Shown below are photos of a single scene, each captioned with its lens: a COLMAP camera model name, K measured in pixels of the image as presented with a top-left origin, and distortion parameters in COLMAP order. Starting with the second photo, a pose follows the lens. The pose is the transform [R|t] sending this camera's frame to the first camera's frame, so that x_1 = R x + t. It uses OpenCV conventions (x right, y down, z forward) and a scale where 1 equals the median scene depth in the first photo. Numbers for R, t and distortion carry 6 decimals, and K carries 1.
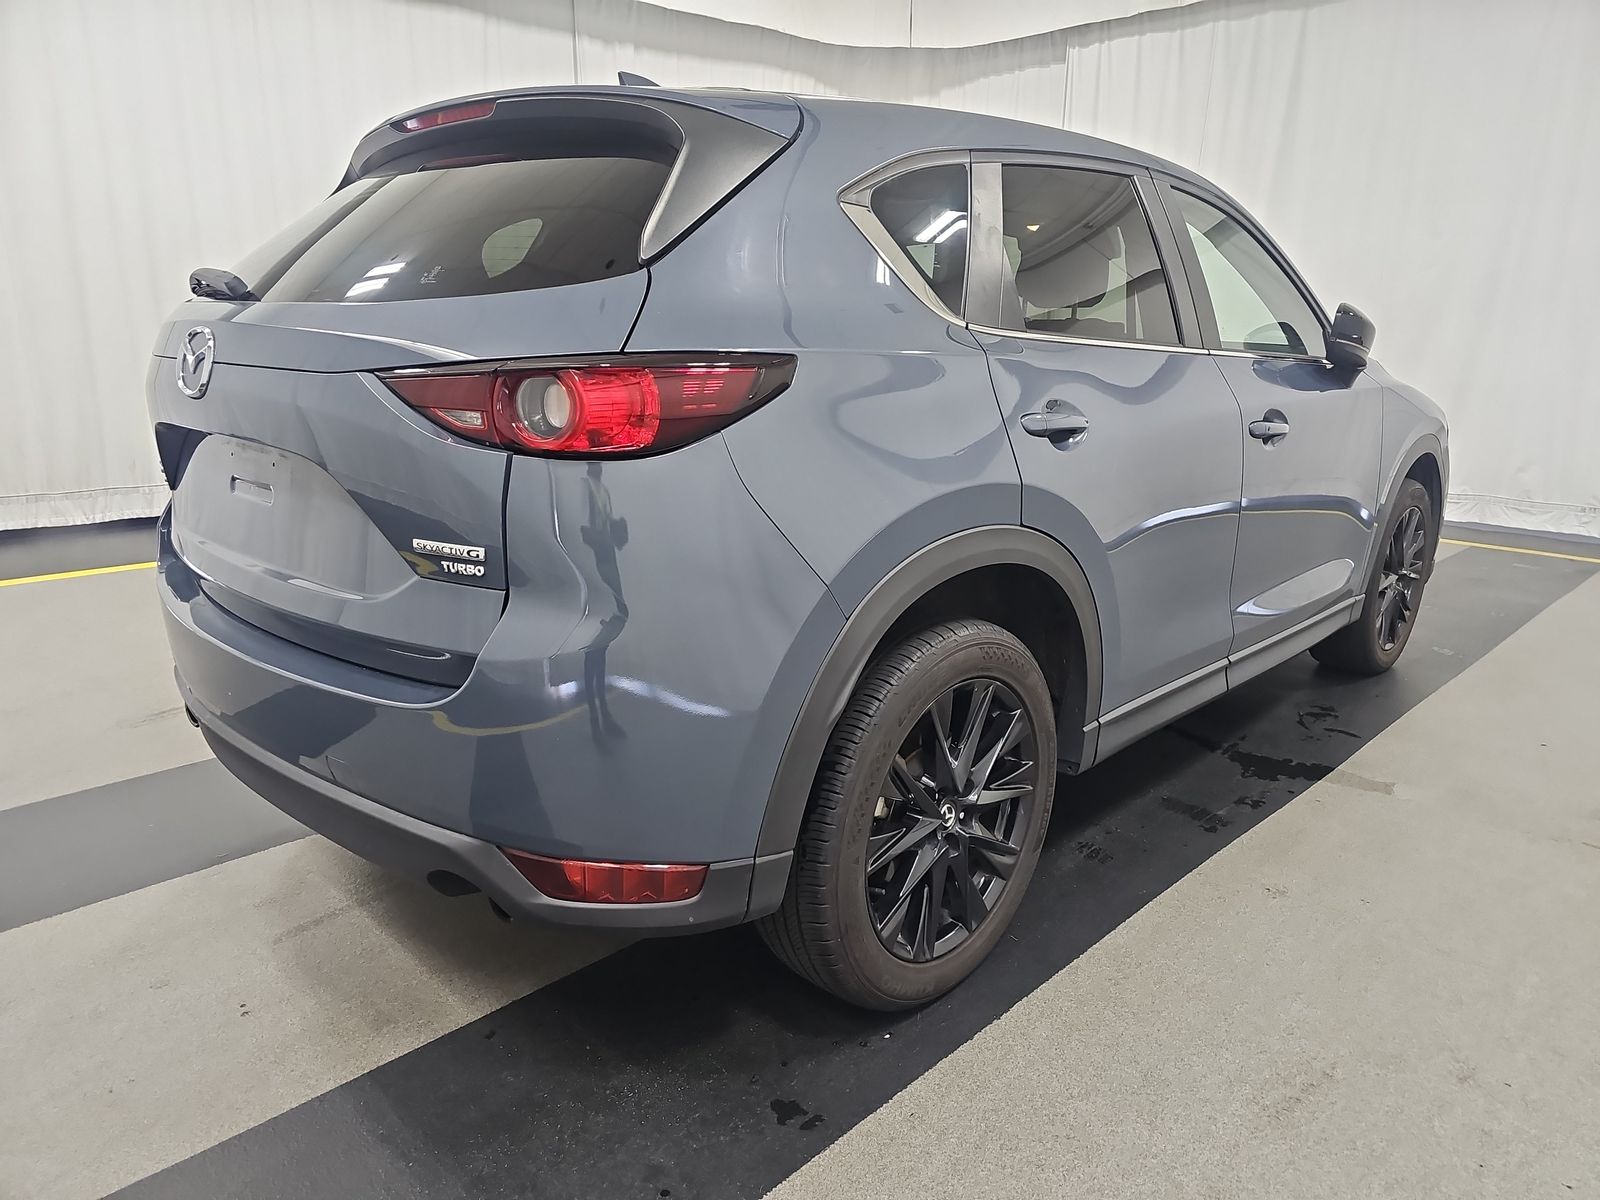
lens RADIAL K [[1044.0, 0, 800.0], [0, 1044.0, 600.0], [0, 0, 1]] dist [0.031224, -0.043883]
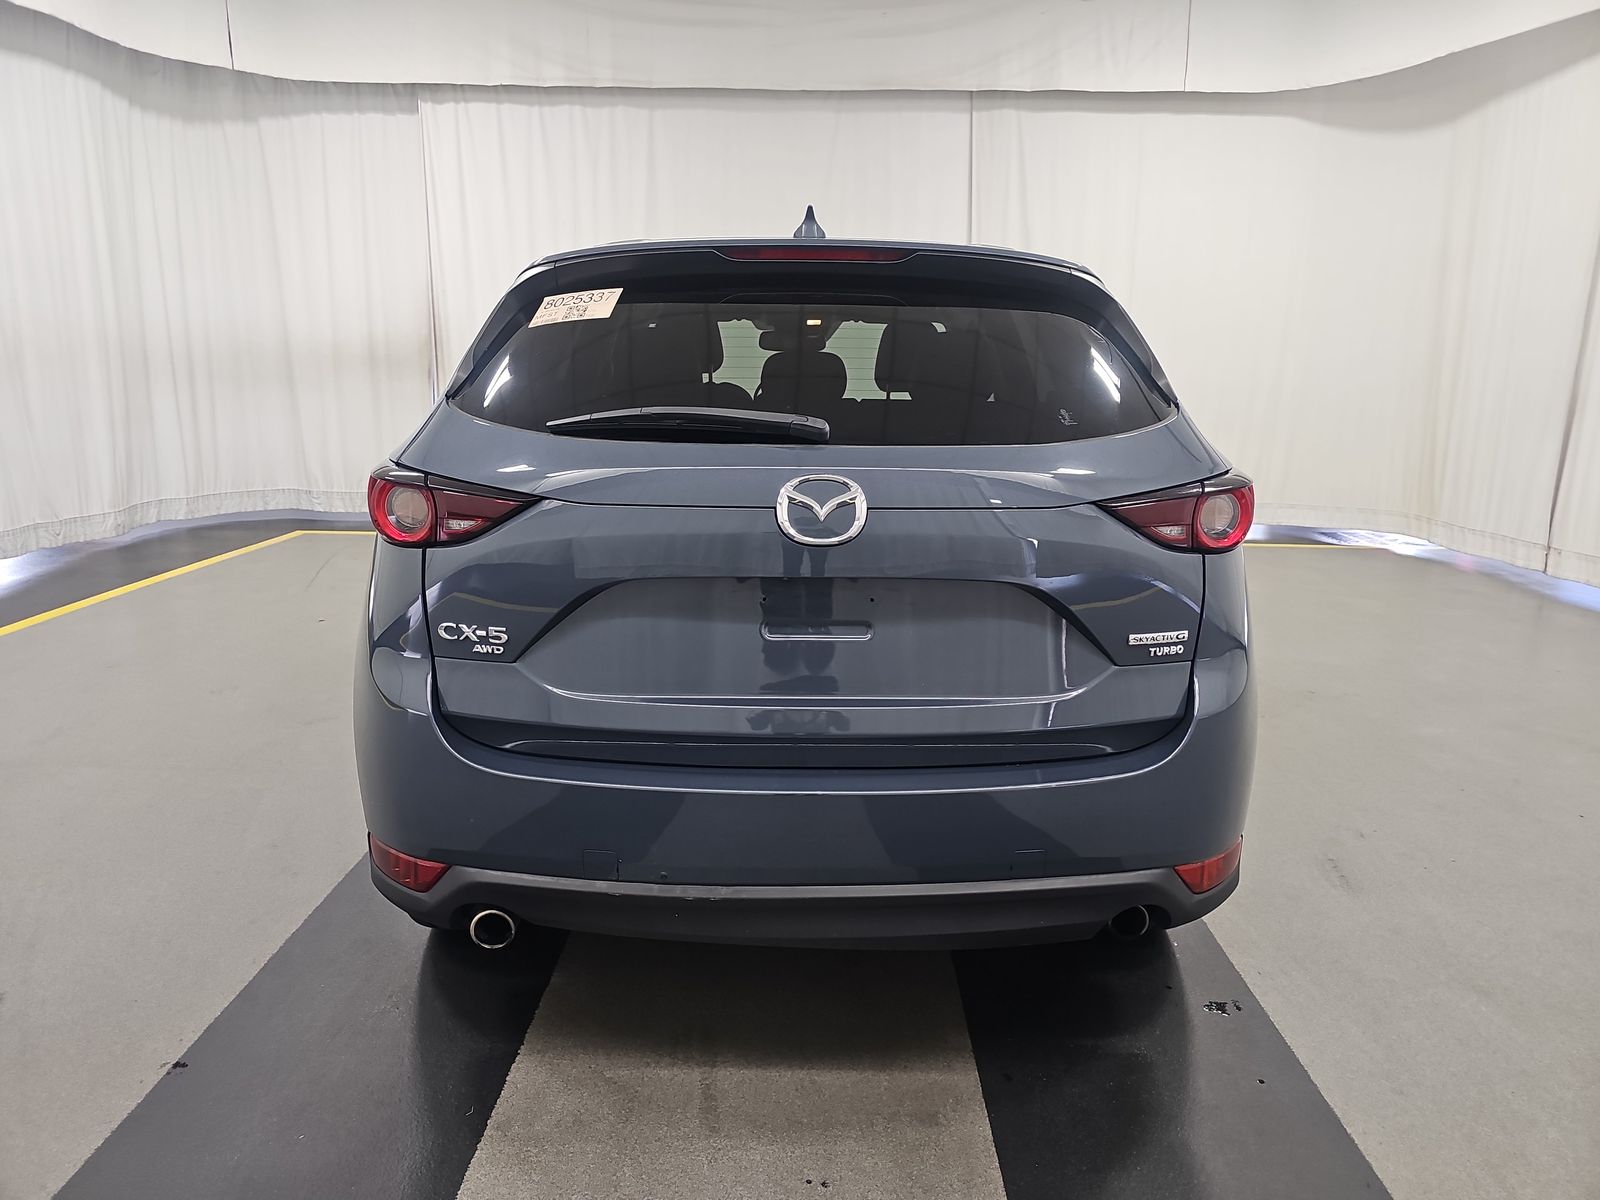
lens RADIAL K [[1044.0, 0, 800.0], [0, 1044.0, 600.0], [0, 0, 1]] dist [0.031224, -0.043883]
pose [[0.717500, -0.152549, 0.679648, -1.085560], [0.171349, 0.984396, 0.040059, -0.157730], [-0.675154, 0.087715, 0.732444, 0.280321]]
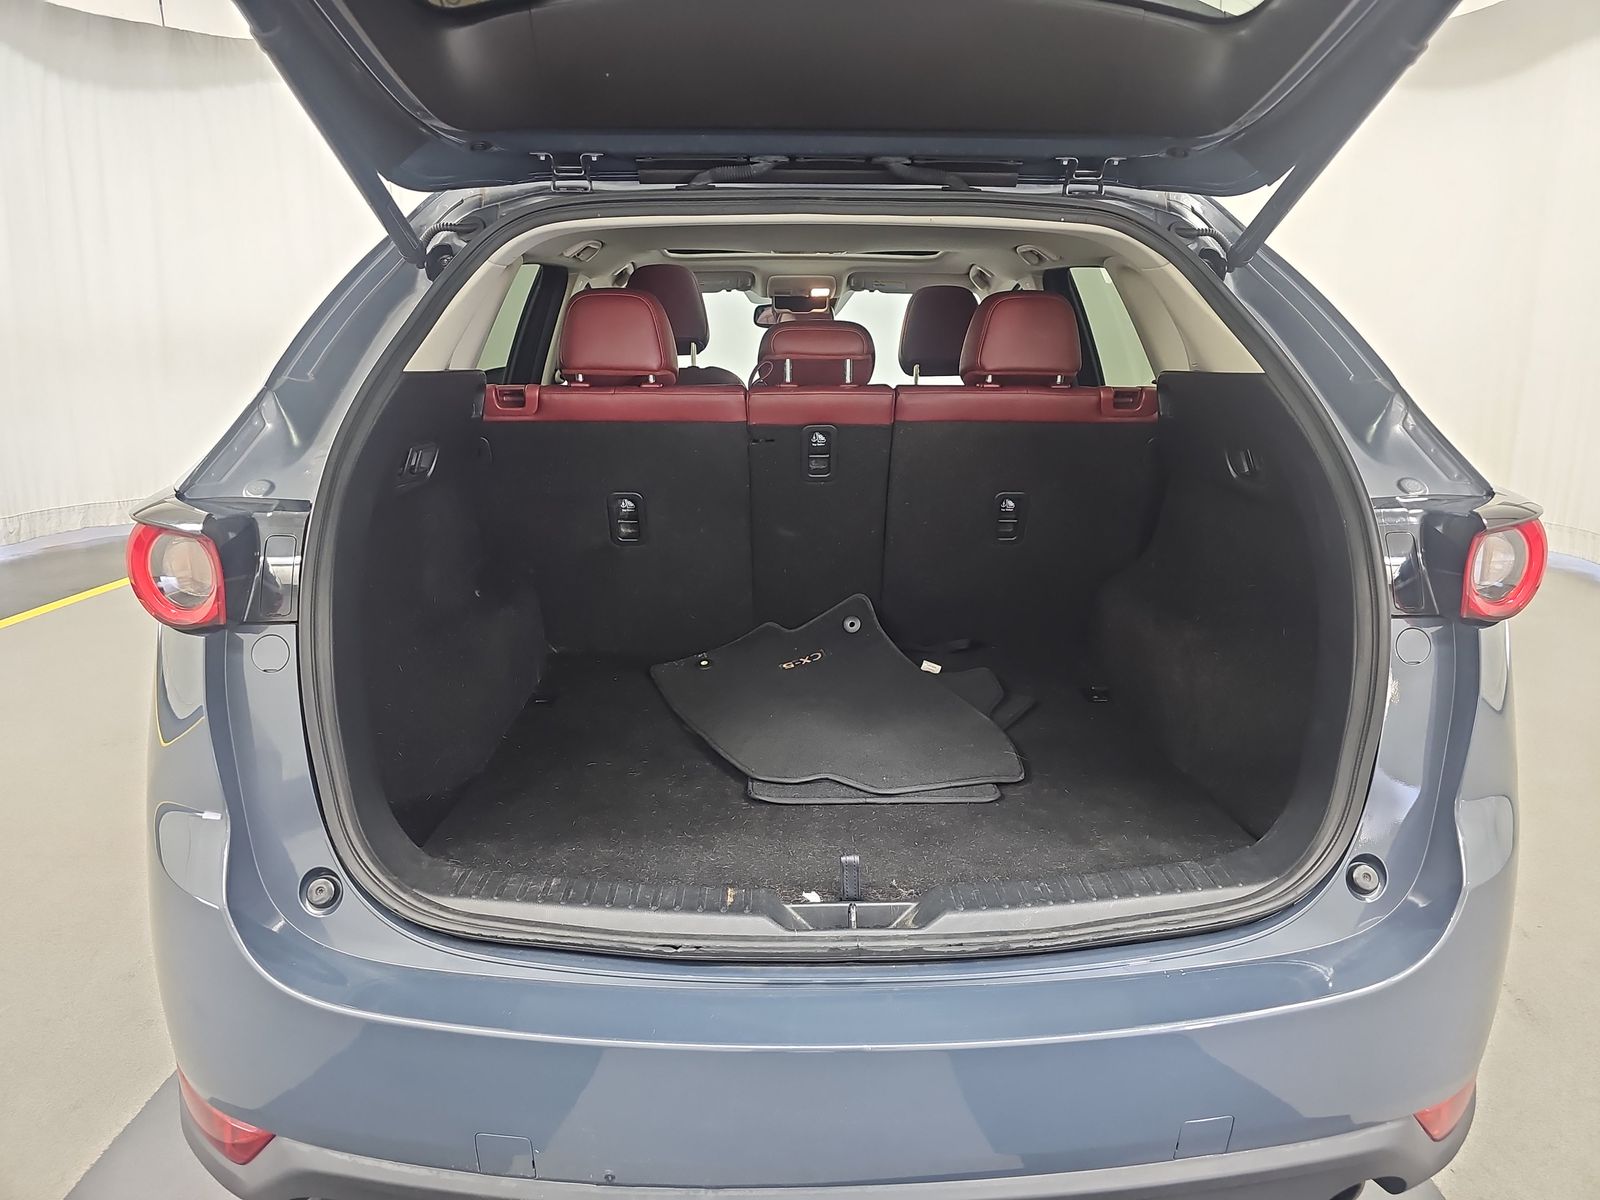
lens RADIAL K [[1044.0, 0, 800.0], [0, 1044.0, 600.0], [0, 0, 1]] dist [0.031224, -0.043883]
pose [[0.714052, -0.168417, 0.679533, -0.845057], [0.184982, 0.981525, 0.048884, -0.209915], [-0.675212, 0.090796, 0.732014, 0.544500]]
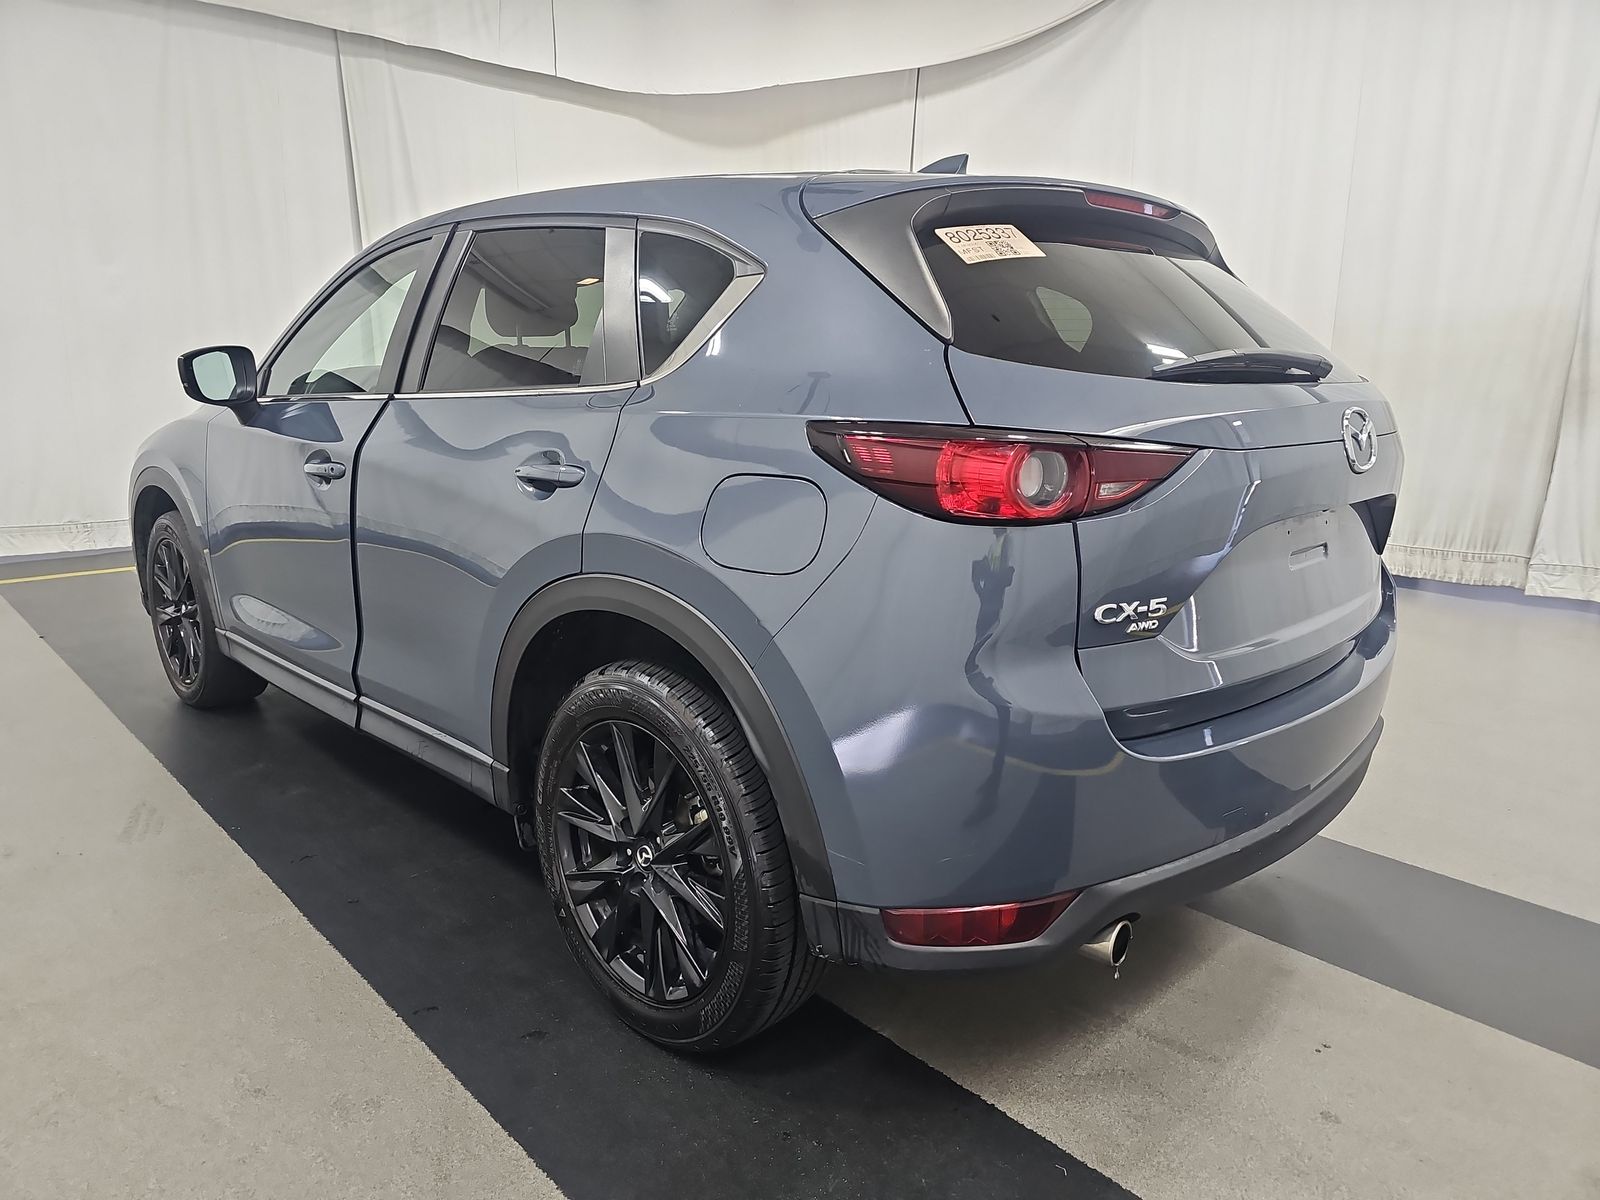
lens RADIAL K [[1044.0, 0, 800.0], [0, 1044.0, 600.0], [0, 0, 1]] dist [0.031224, -0.043883]
pose [[0.033255, -0.226350, 0.973478, -1.453920], [0.237981, 0.947795, 0.212249, -0.376710], [-0.970700, 0.224611, 0.085386, 1.305569]]
